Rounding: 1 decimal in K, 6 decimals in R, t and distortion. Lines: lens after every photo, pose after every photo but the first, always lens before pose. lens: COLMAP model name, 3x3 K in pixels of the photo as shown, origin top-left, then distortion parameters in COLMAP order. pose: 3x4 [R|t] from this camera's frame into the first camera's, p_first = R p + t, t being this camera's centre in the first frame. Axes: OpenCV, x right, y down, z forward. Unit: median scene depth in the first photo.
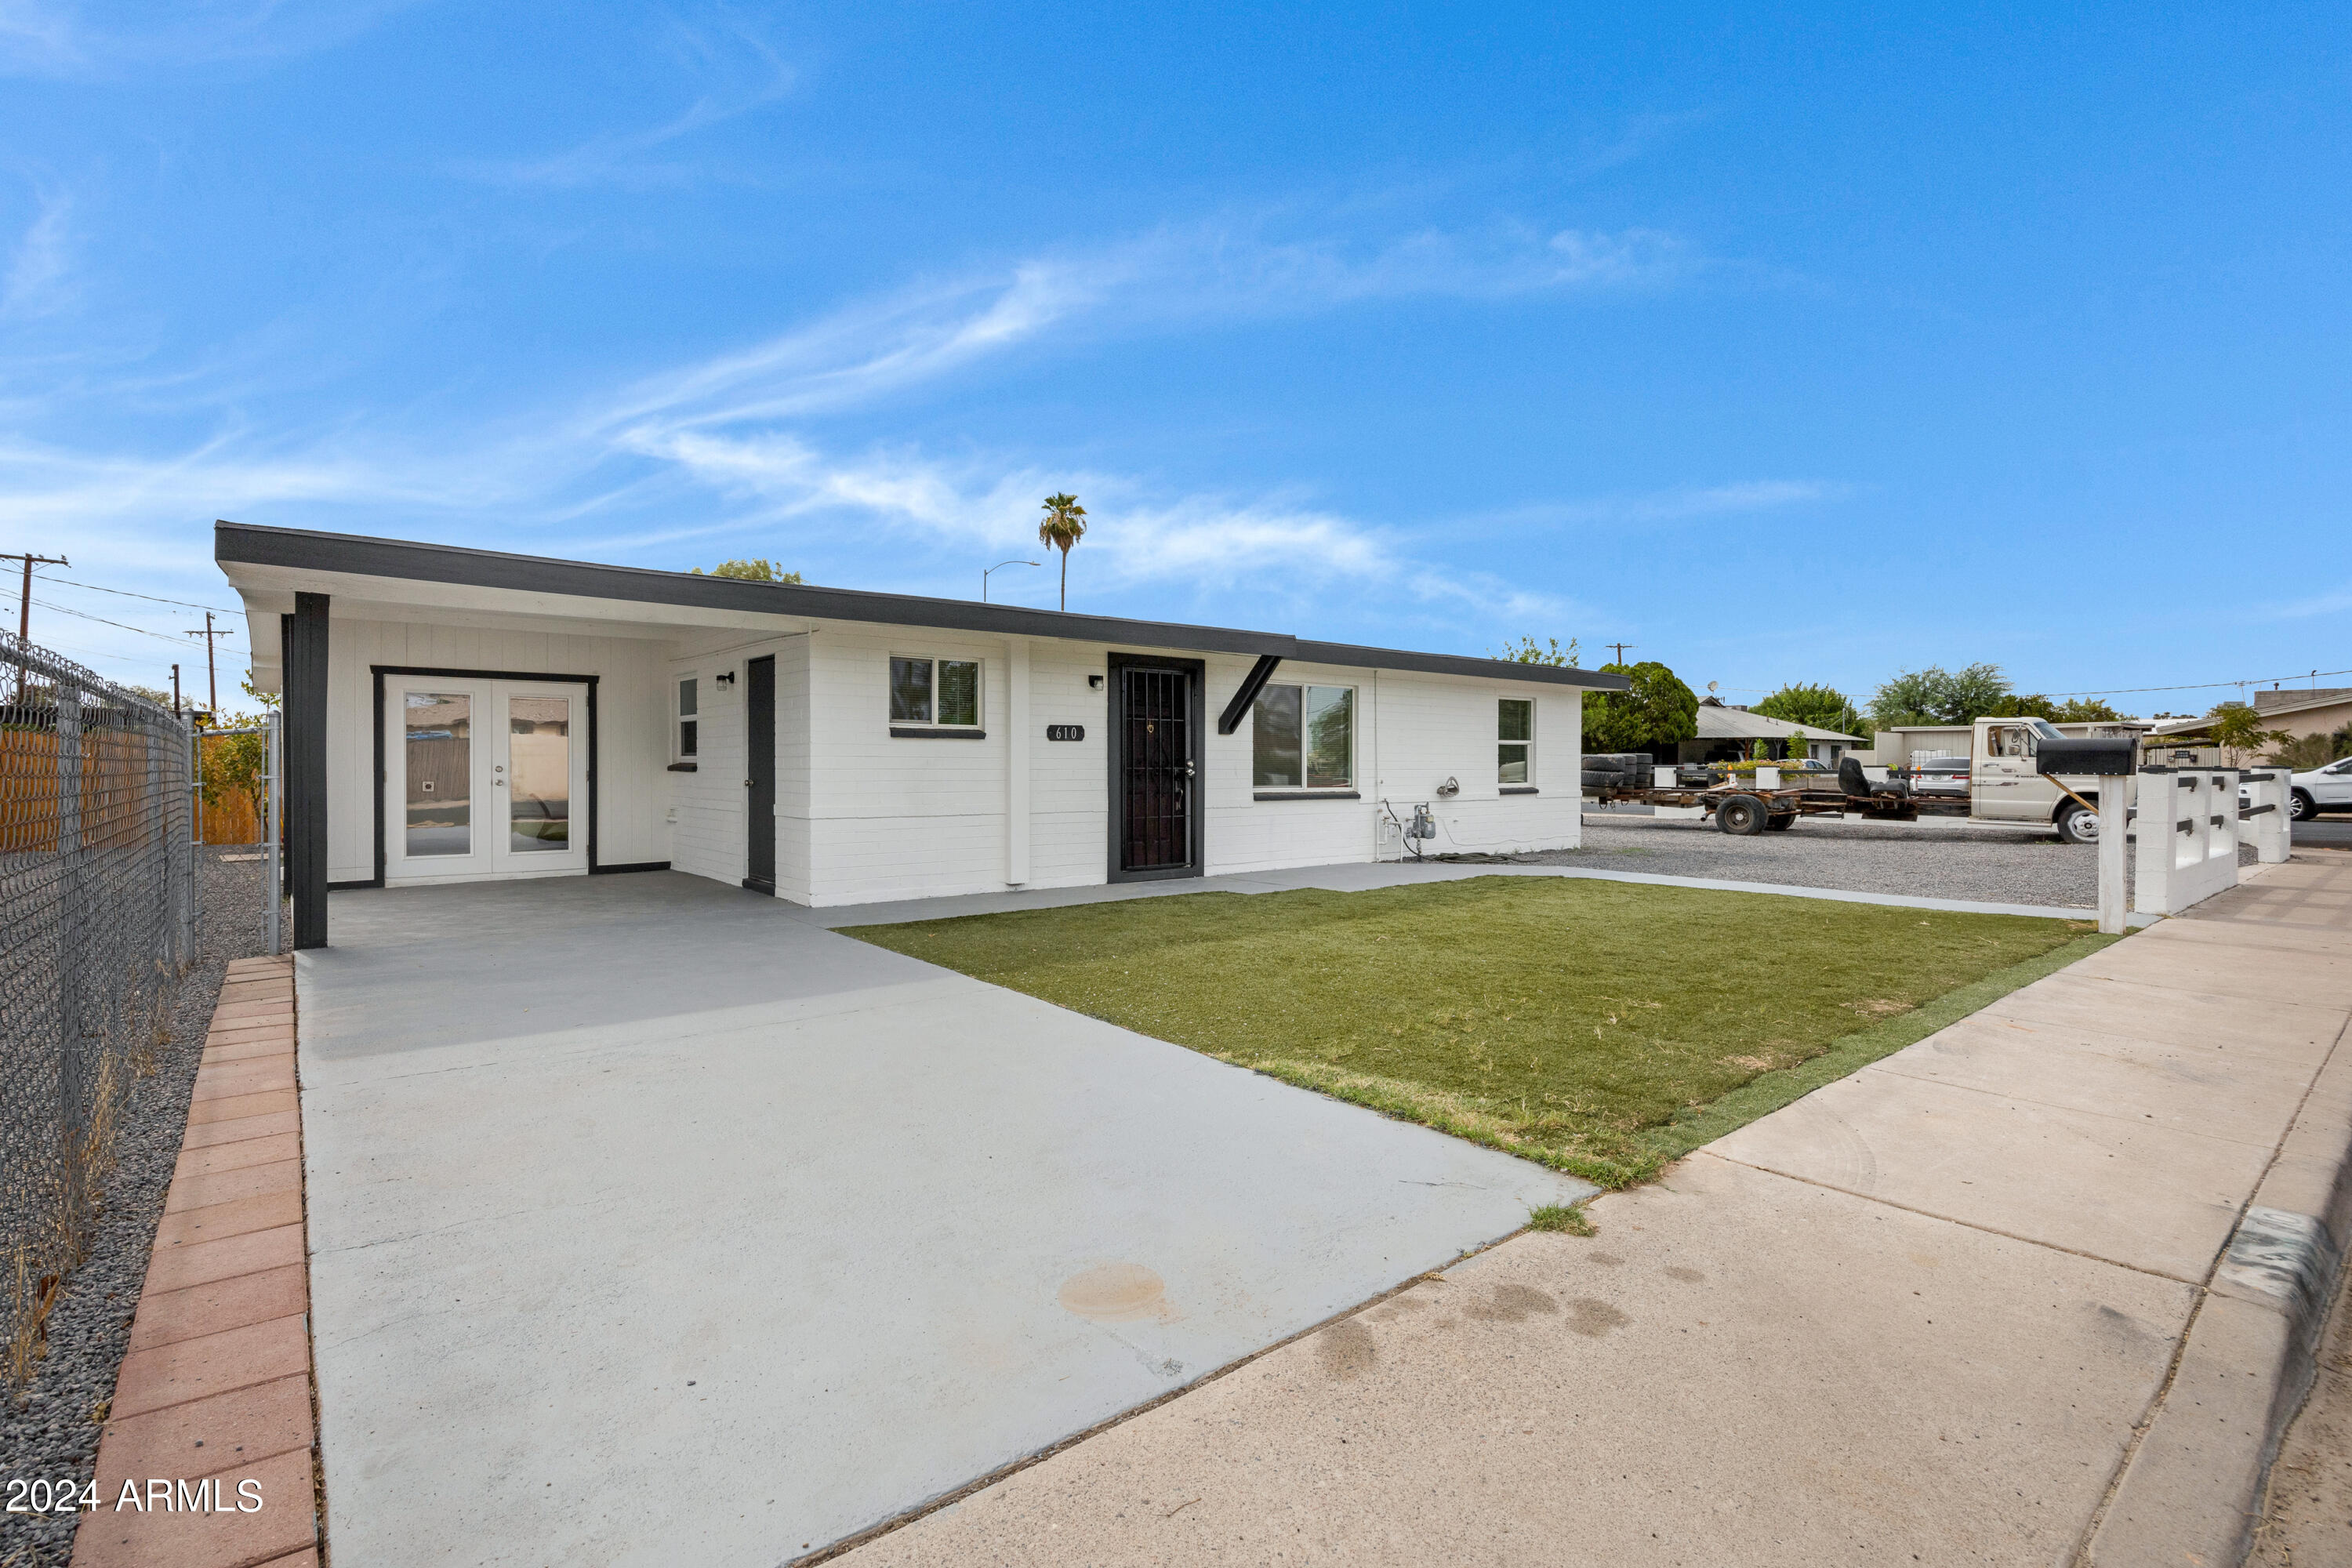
lens RADIAL K [[1099.6, 0, 1176.0], [0, 1099.6, 784.0], [0, 0, 1]] dist [-0.011807, 0.000404]
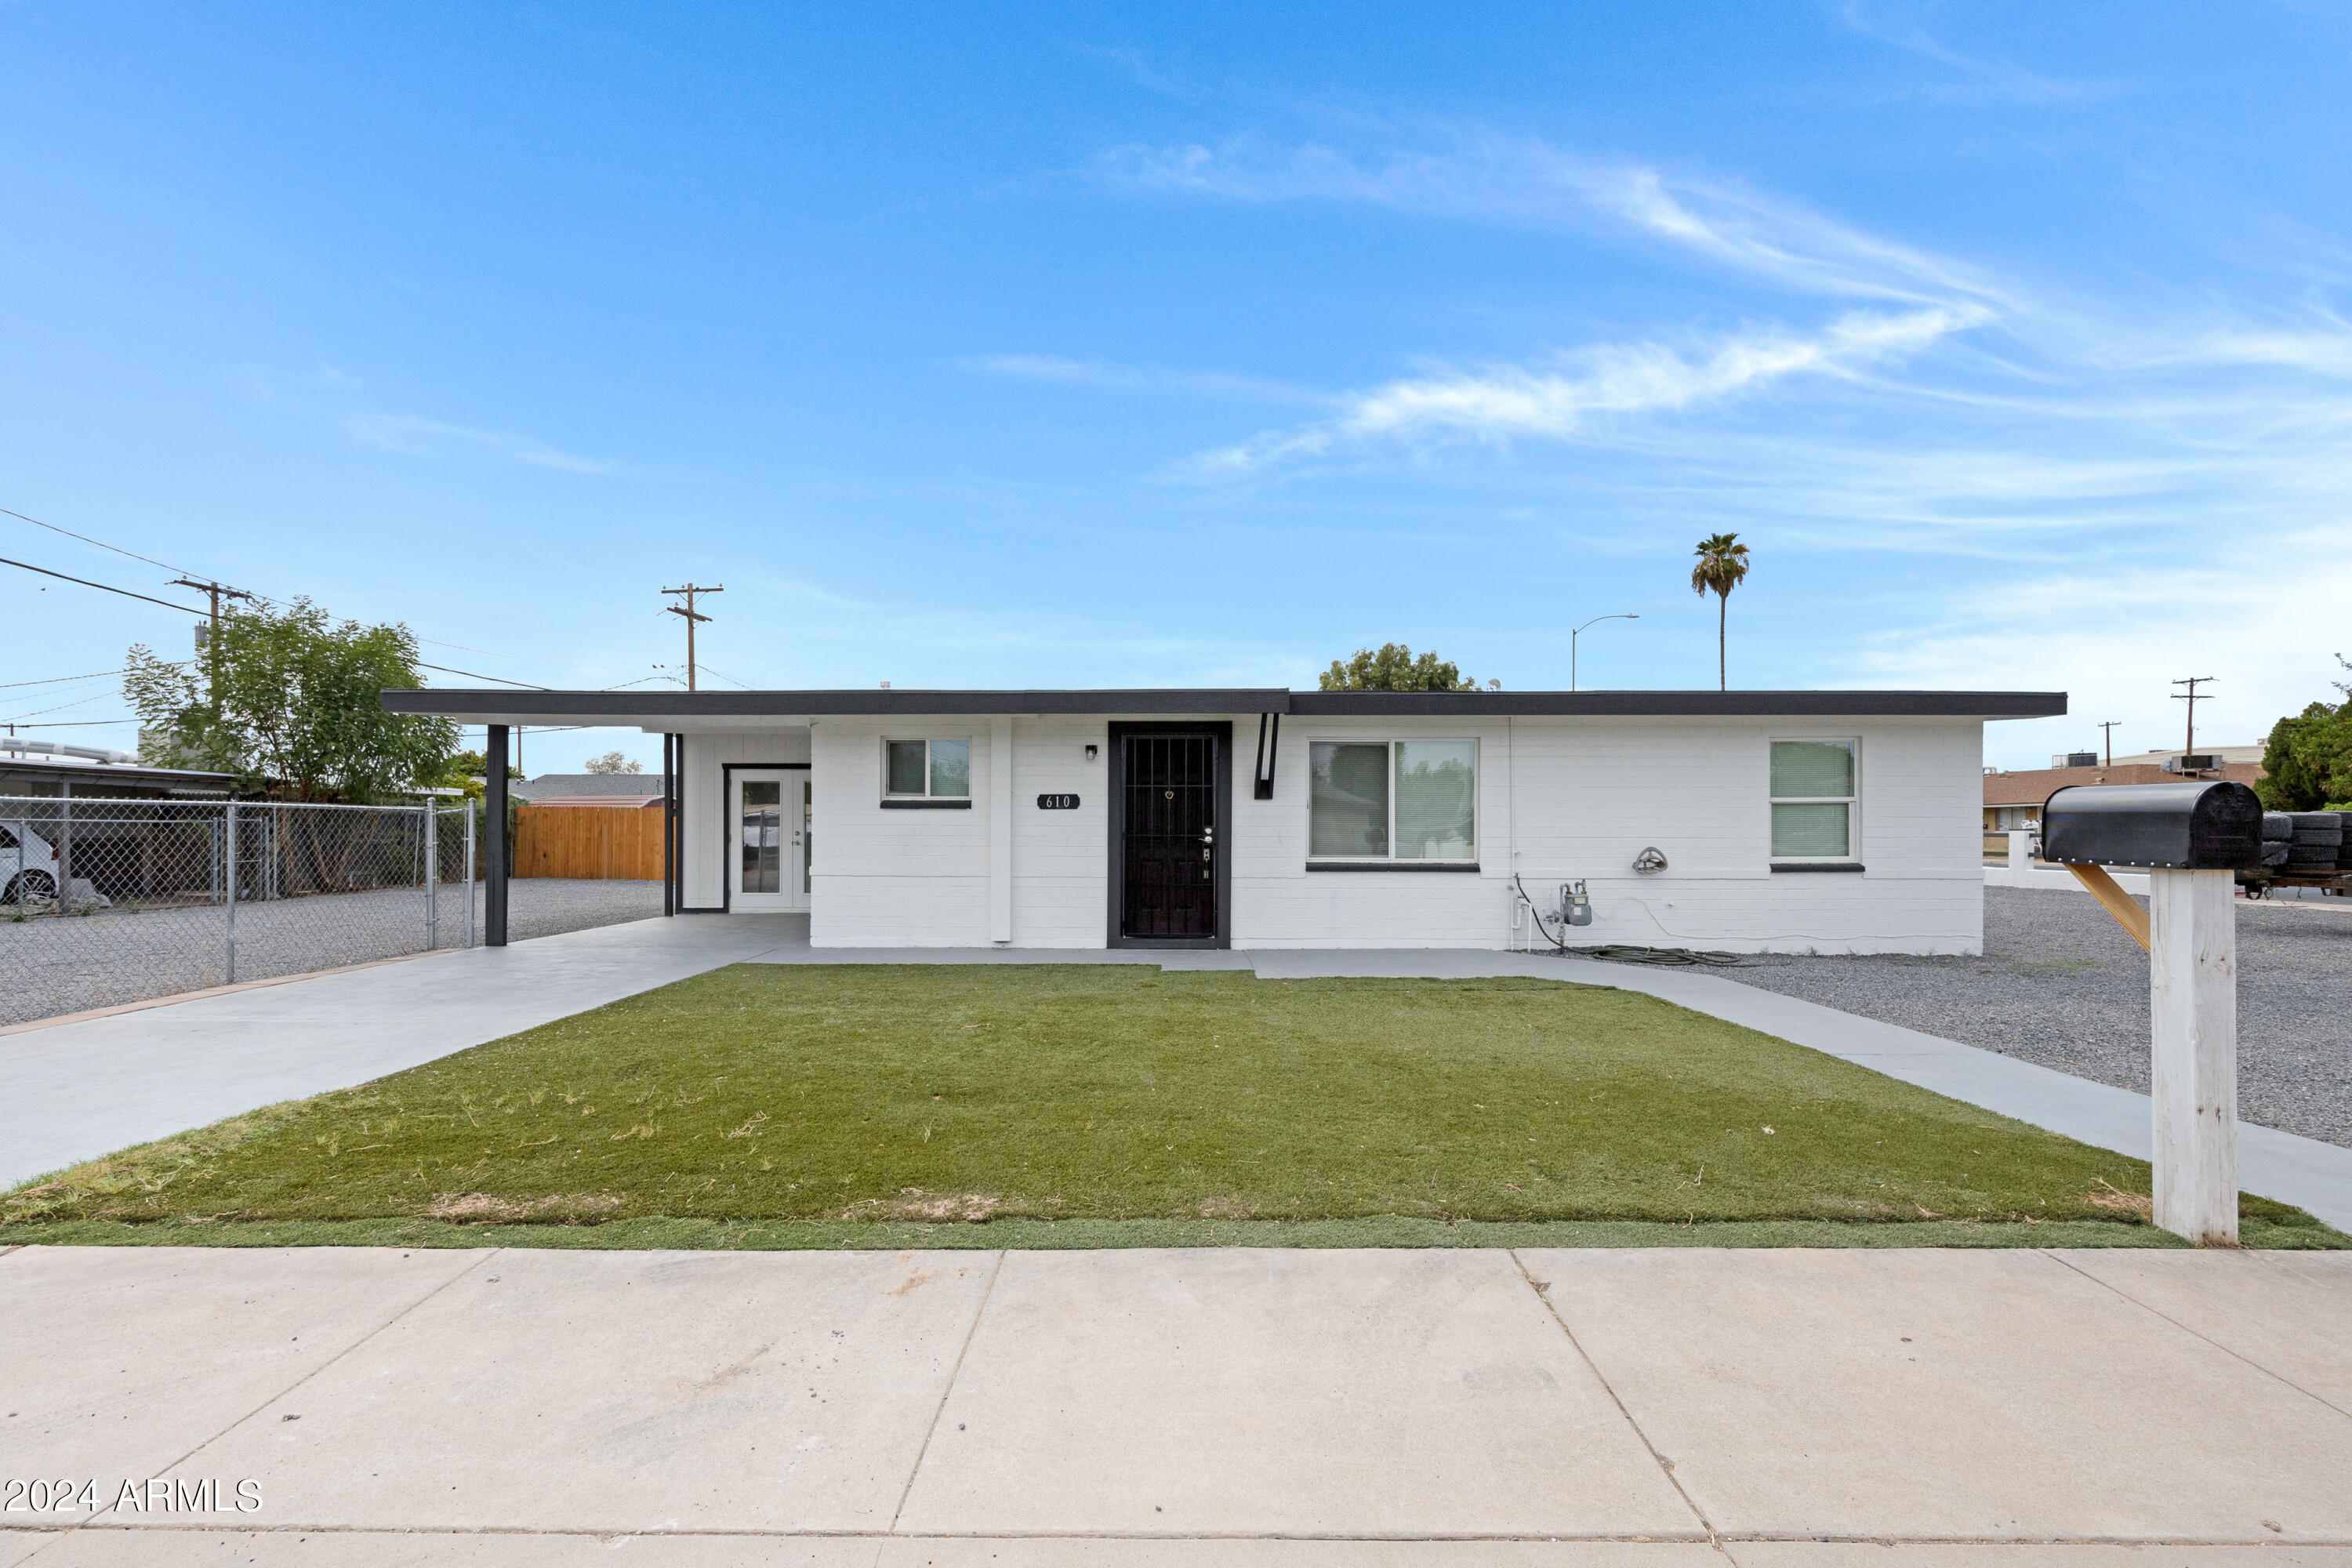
lens RADIAL K [[1020.1, 0, 1169.4], [0, 1020.1, 819.1], [0, 0, 1]] dist [-0.000105, -0.000341]
pose [[0.765181, -0.004761, -0.643798, 0.558686], [-0.011023, 0.999729, -0.020494, -0.009903], [0.643721, 0.022778, 0.764921, 0.293713]]
